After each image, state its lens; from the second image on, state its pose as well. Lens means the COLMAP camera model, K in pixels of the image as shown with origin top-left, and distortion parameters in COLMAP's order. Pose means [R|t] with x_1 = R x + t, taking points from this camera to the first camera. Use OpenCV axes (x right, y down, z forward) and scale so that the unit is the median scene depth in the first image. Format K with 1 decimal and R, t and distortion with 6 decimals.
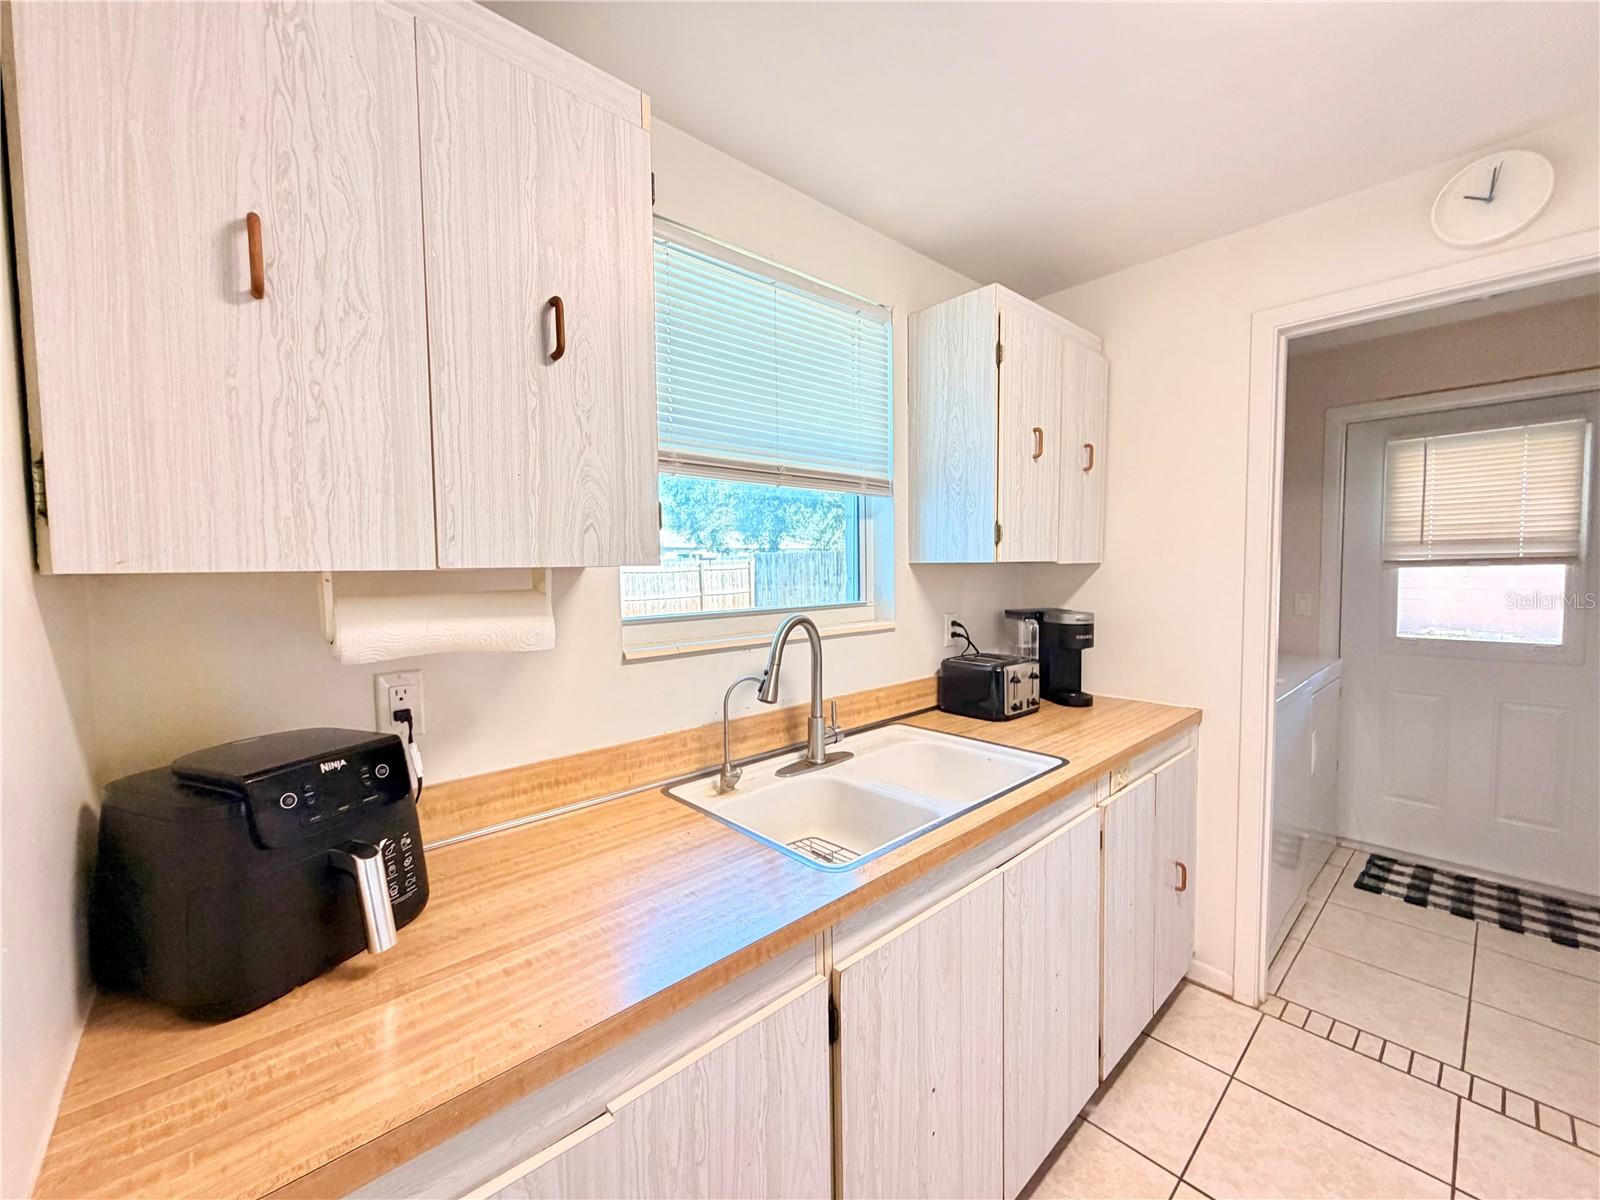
lens RADIAL K [[642.1, 0, 796.7], [0, 642.1, 599.1], [0, 0, 1]] dist [0.001621, -0.000142]
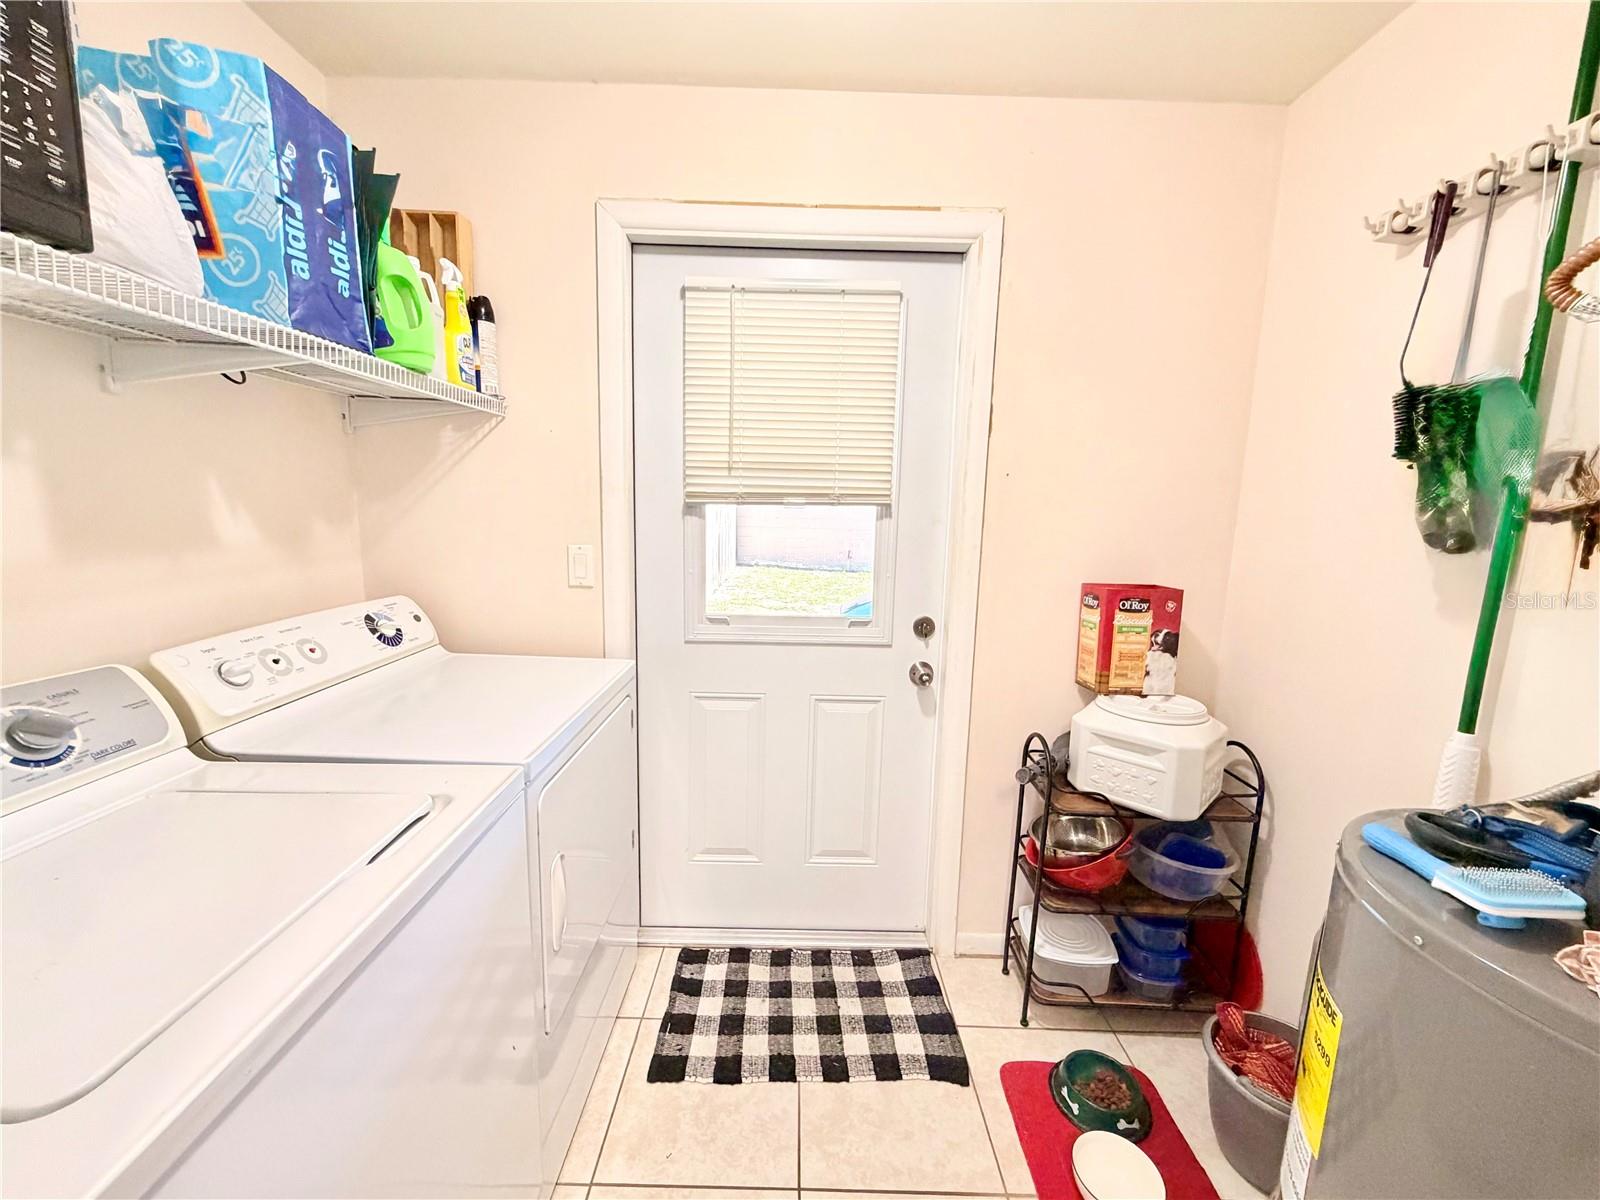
lens RADIAL K [[642.1, 0, 802.7], [0, 642.1, 592.8], [0, 0, 1]] dist [0.001621, -0.000142]
pose [[0.649630, -0.085423, 0.755436, 1.027873], [0.005314, 0.994153, 0.107847, -0.056987], [-0.760232, -0.066046, 0.646286, 1.020180]]
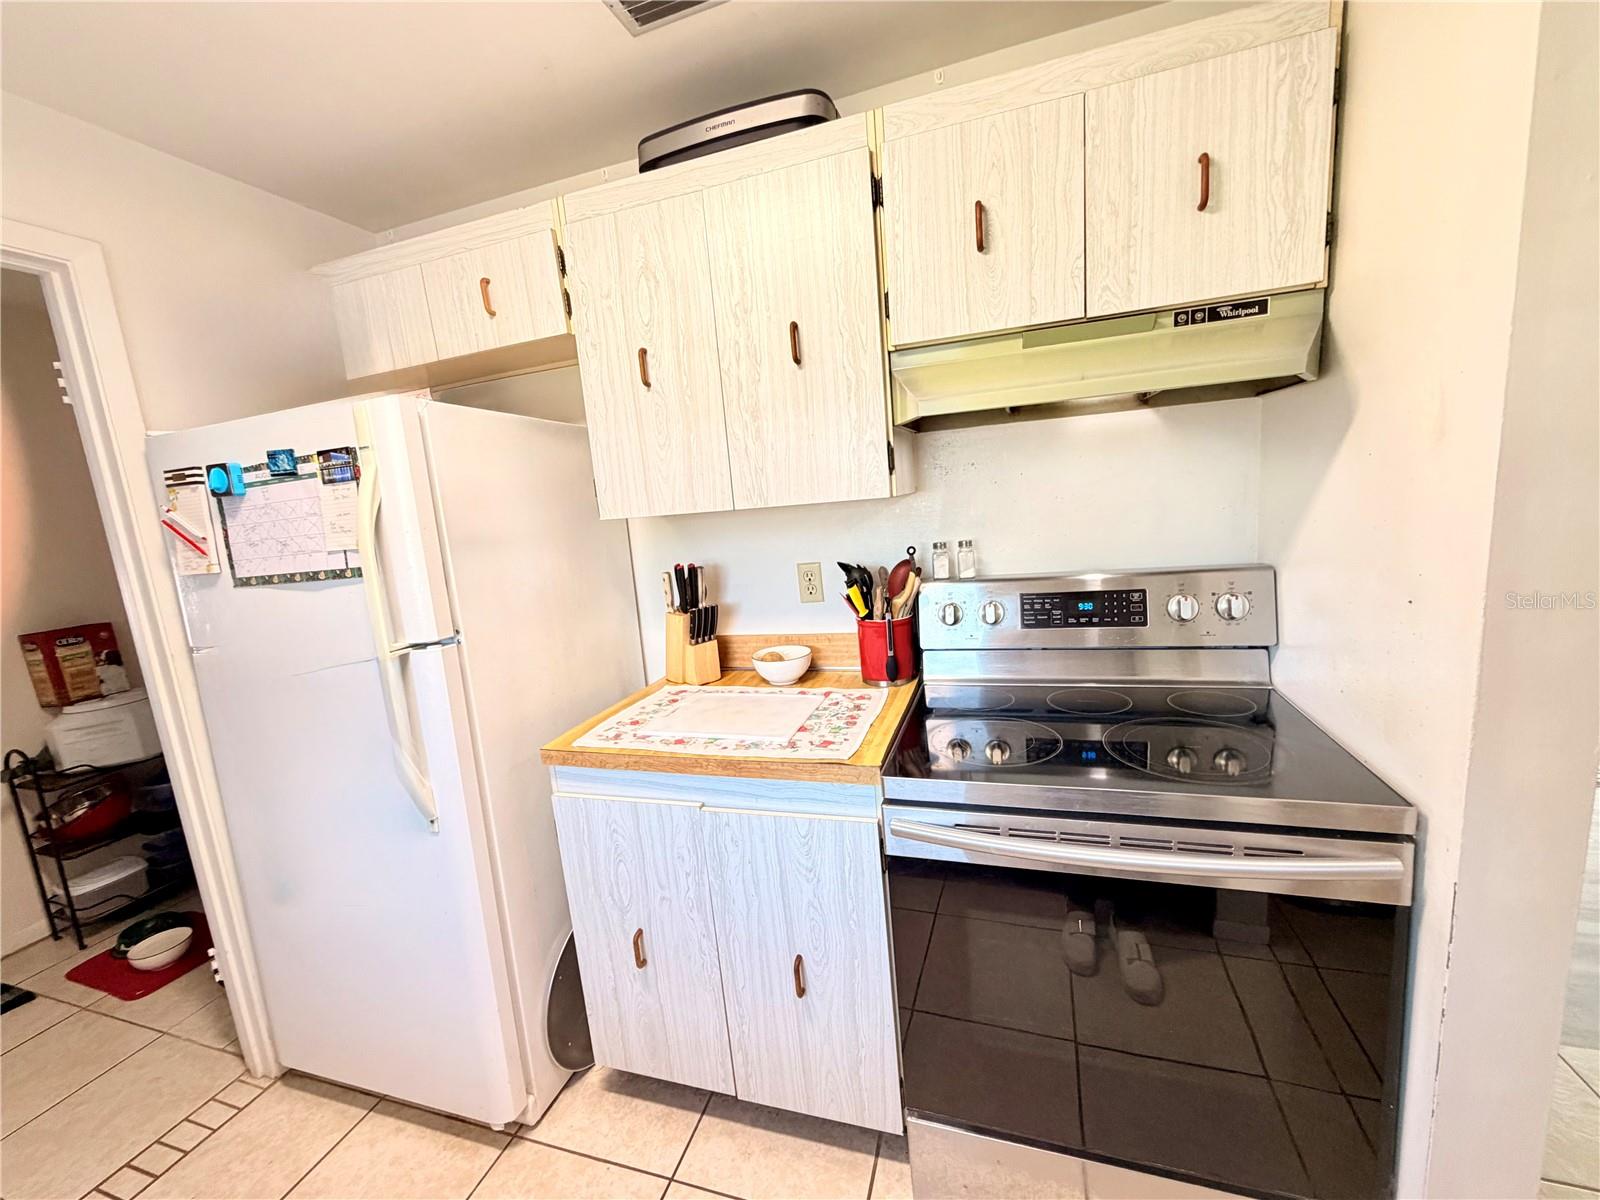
lens RADIAL K [[642.1, 0, 784.3], [0, 642.1, 599.4], [0, 0, 1]] dist [0.001621, -0.000142]
pose [[-0.492625, -0.084467, 0.866133, -0.060215], [0.139802, 0.974670, 0.174567, -0.048099], [-0.858939, 0.207083, -0.468338, 0.492378]]
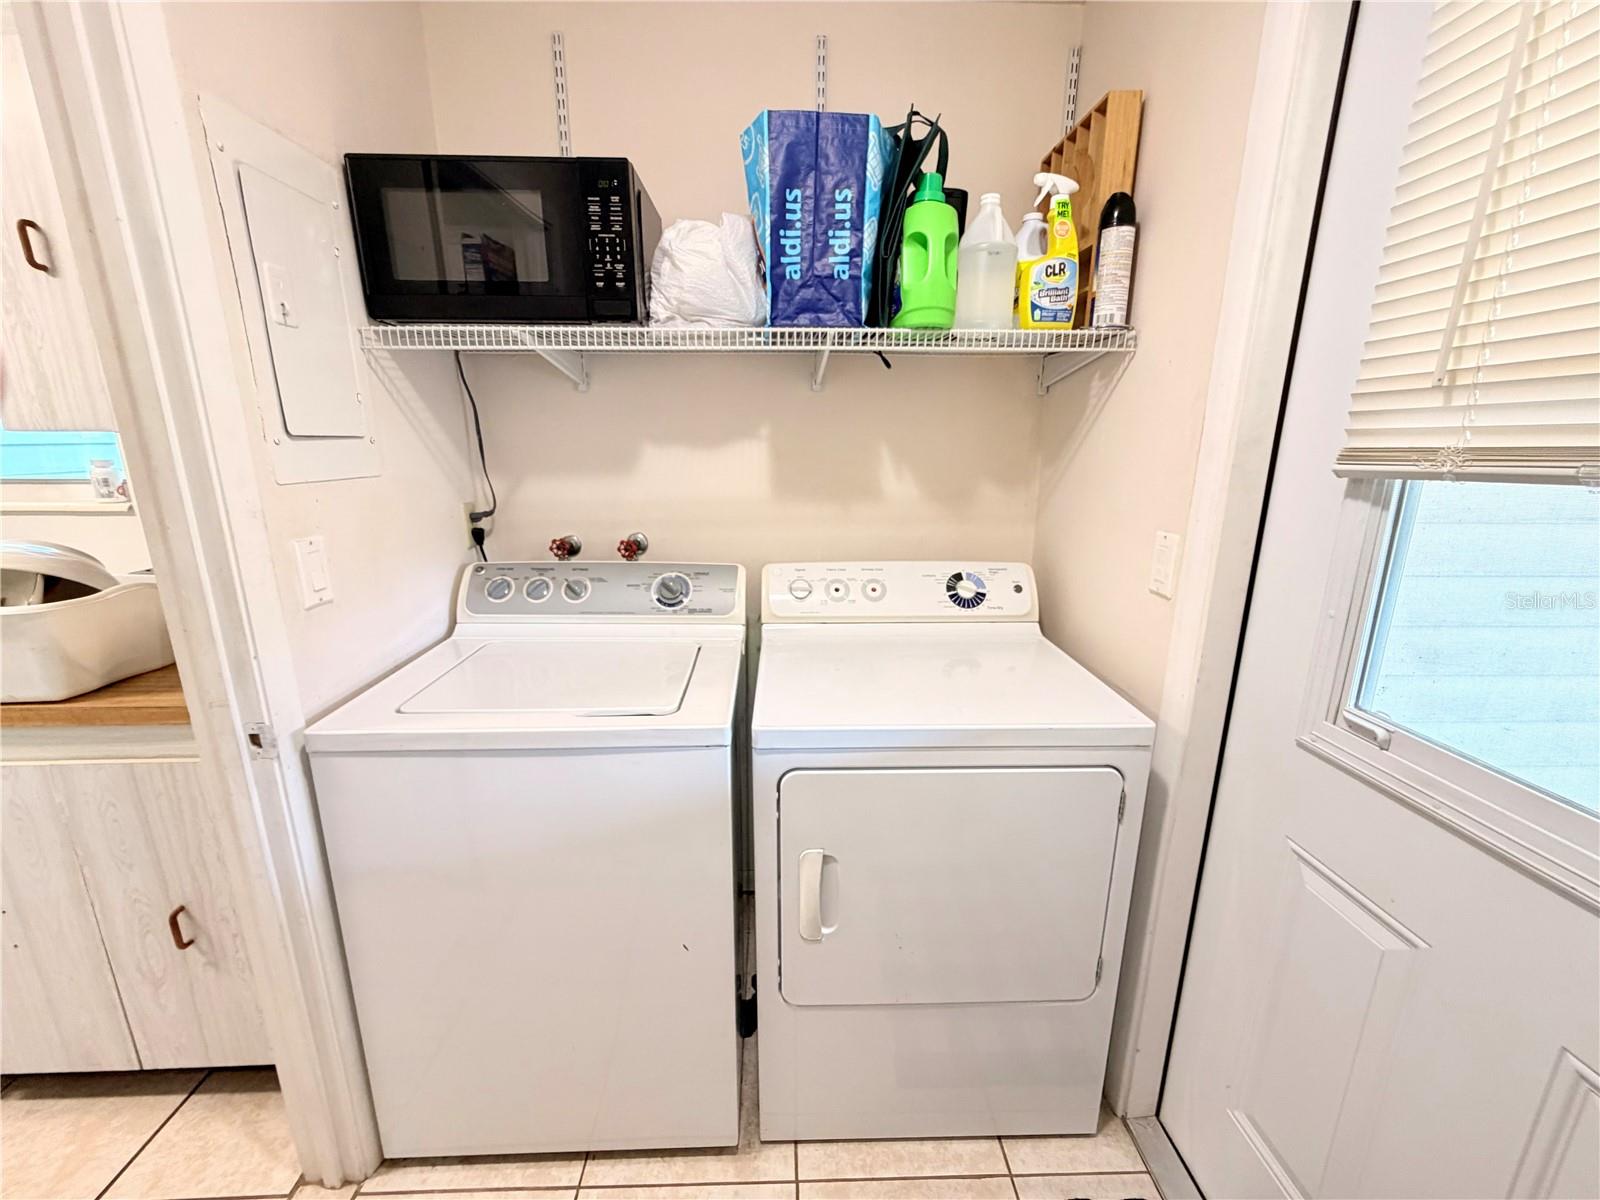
lens RADIAL K [[642.1, 0, 799.4], [0, 642.1, 597.1], [0, 0, 1]] dist [0.001621, -0.000142]
pose [[0.774928, 0.154445, -0.612889, 1.806927], [-0.034773, 0.978635, 0.202644, -0.085877], [0.631092, -0.135723, 0.763742, 1.205277]]
